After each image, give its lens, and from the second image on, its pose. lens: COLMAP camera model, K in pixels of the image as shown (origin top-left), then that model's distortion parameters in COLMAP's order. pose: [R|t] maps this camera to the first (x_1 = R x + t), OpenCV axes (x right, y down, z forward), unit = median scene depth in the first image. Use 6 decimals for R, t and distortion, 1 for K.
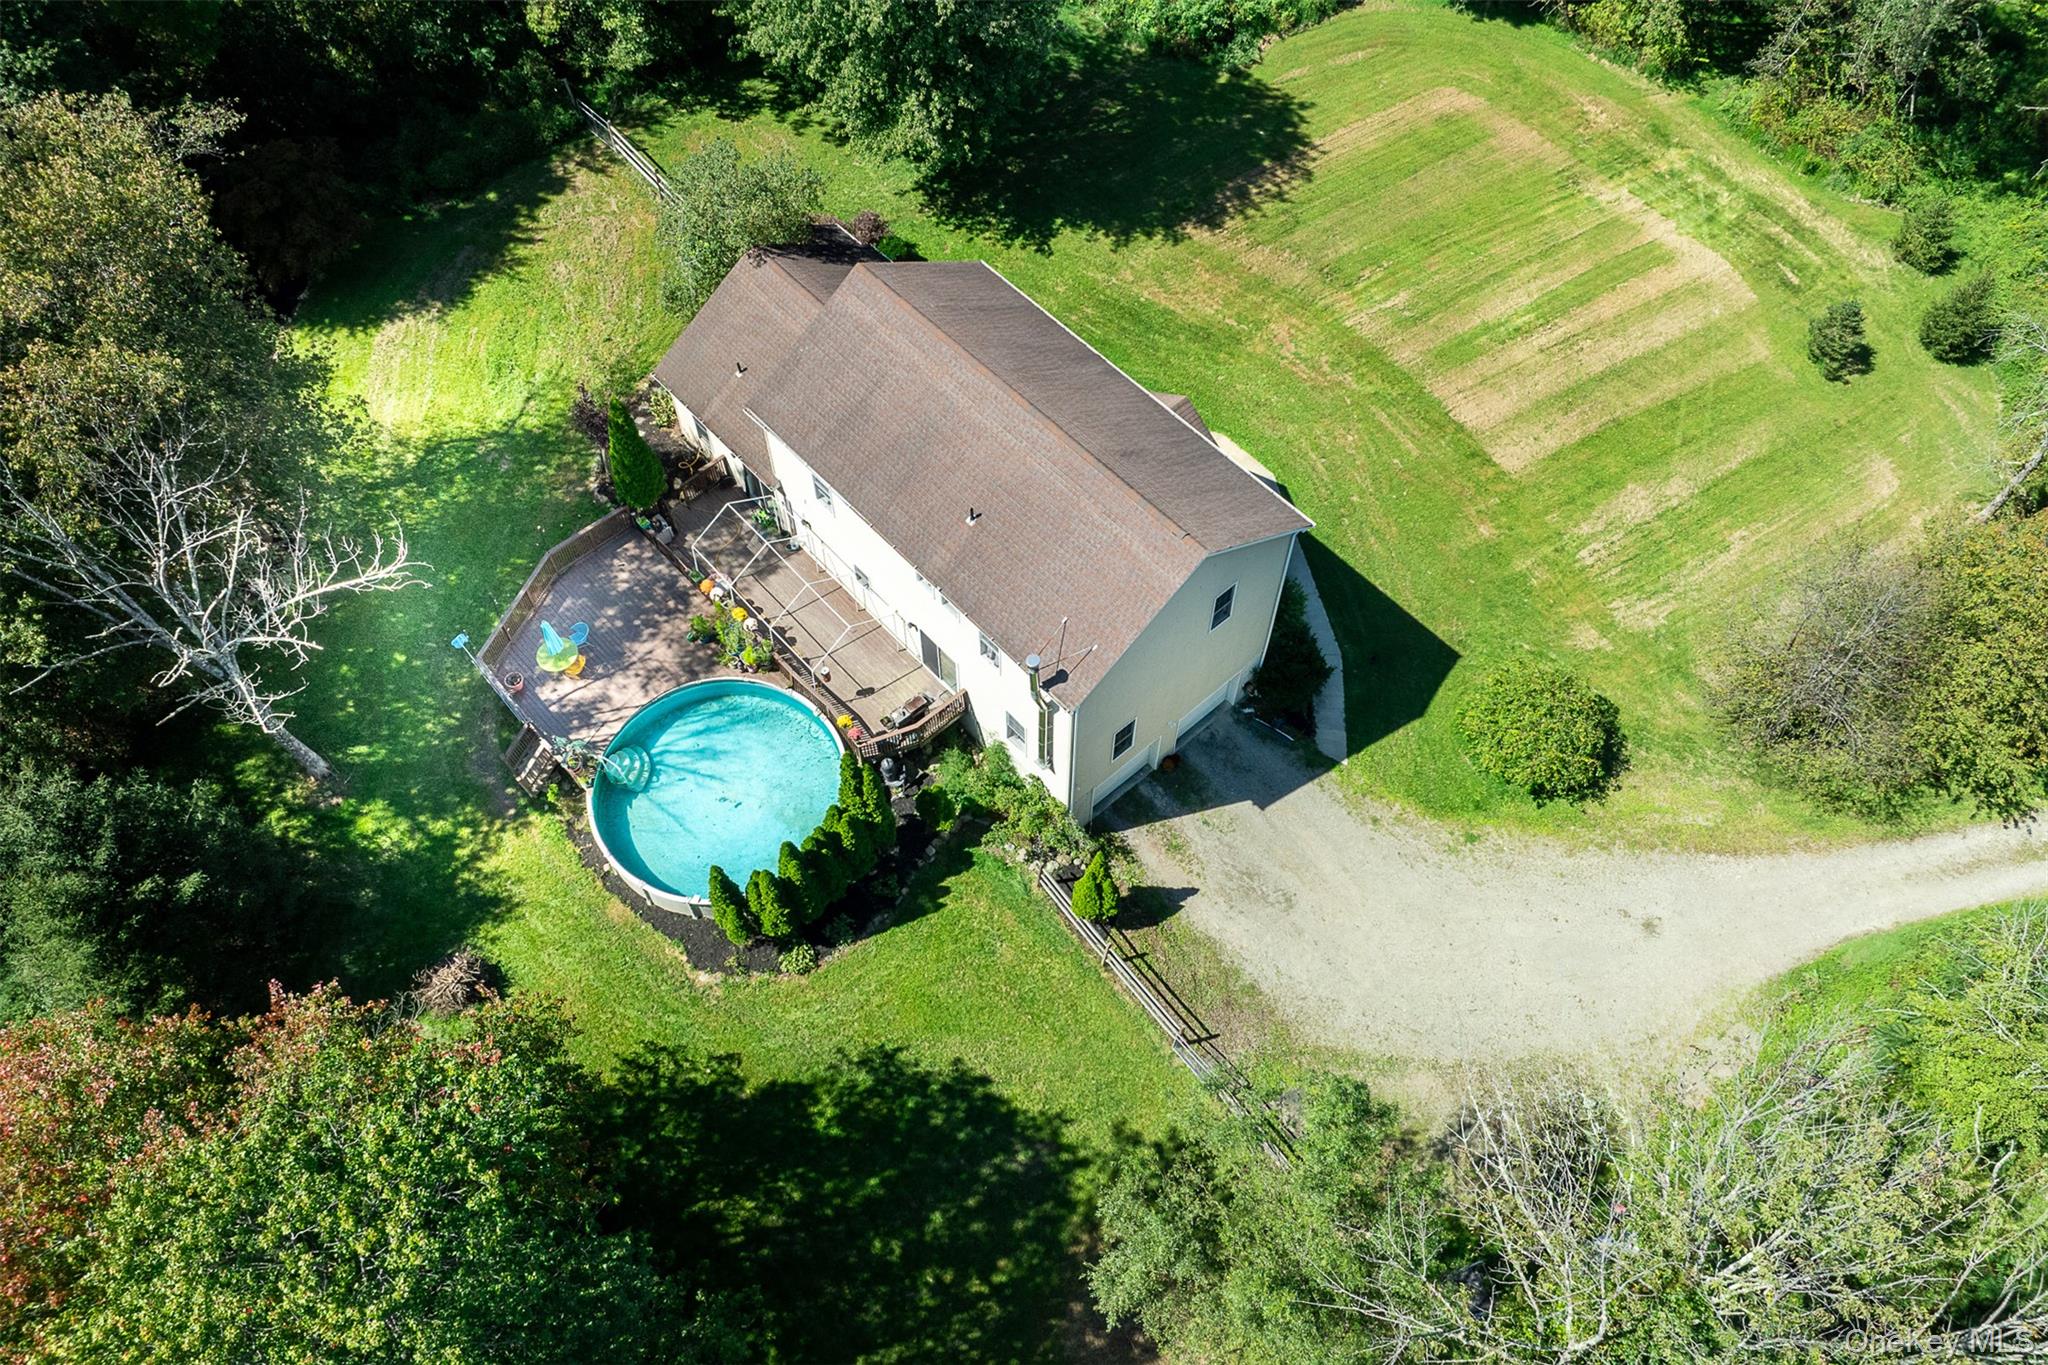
lens RADIAL K [[1462.8, 0, 1024.0], [0, 1462.8, 682.5], [0, 0, 1]] dist [-0.004757, -0.001400]
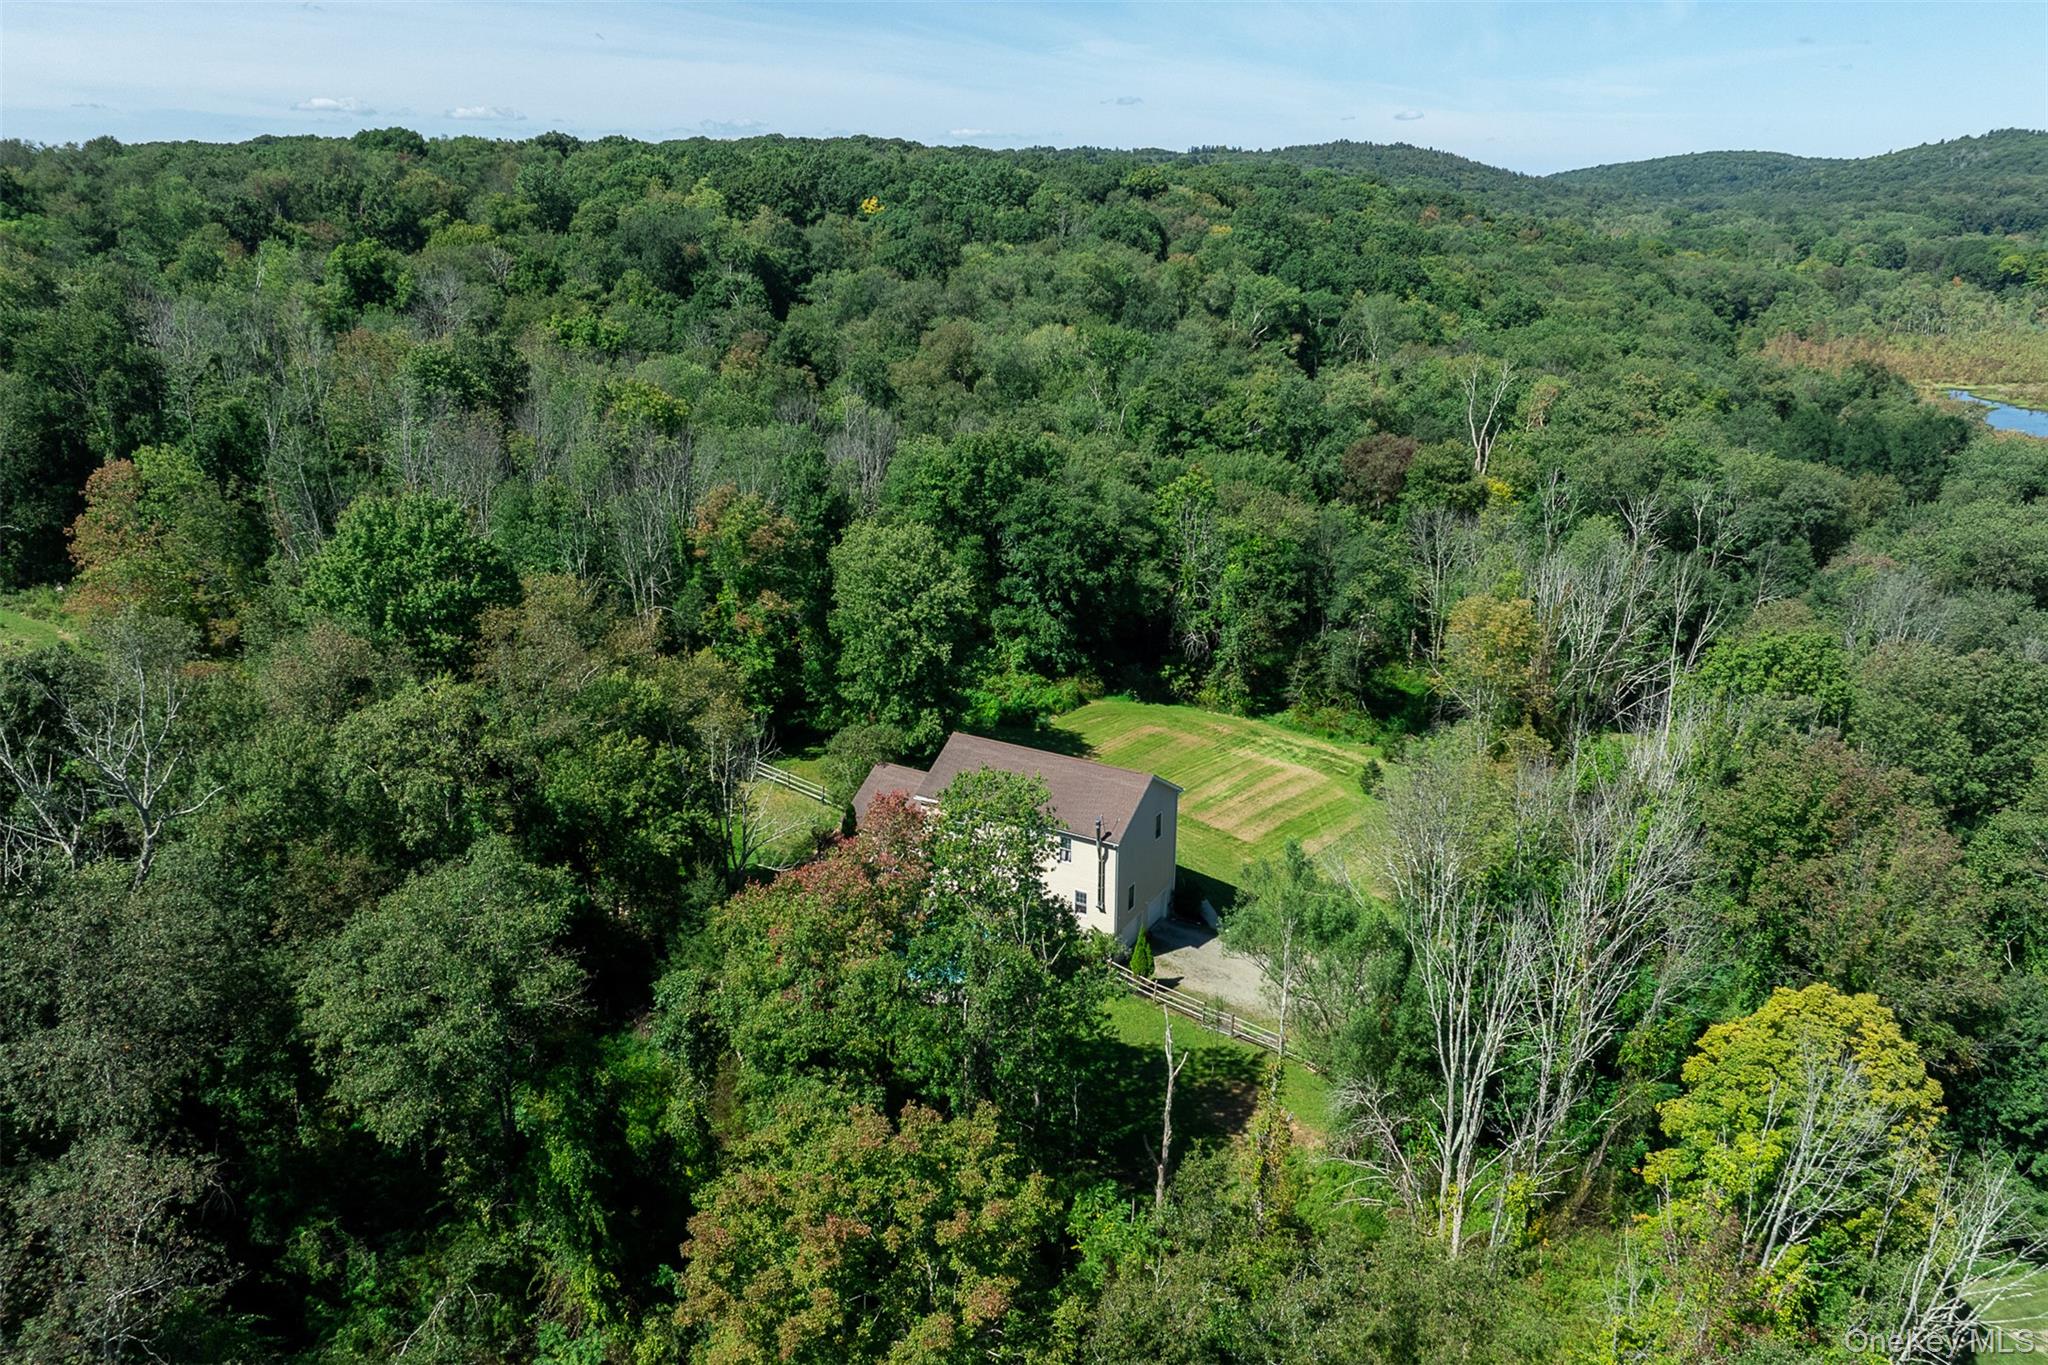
lens RADIAL K [[1462.8, 0, 1024.0], [0, 1462.8, 682.5], [0, 0, 1]] dist [-0.004757, -0.001400]
pose [[0.952325, -0.106525, 0.285885, -0.484224], [0.259278, 0.776443, -0.574379, 0.725907], [-0.160787, 0.621119, 0.767045, -0.581235]]
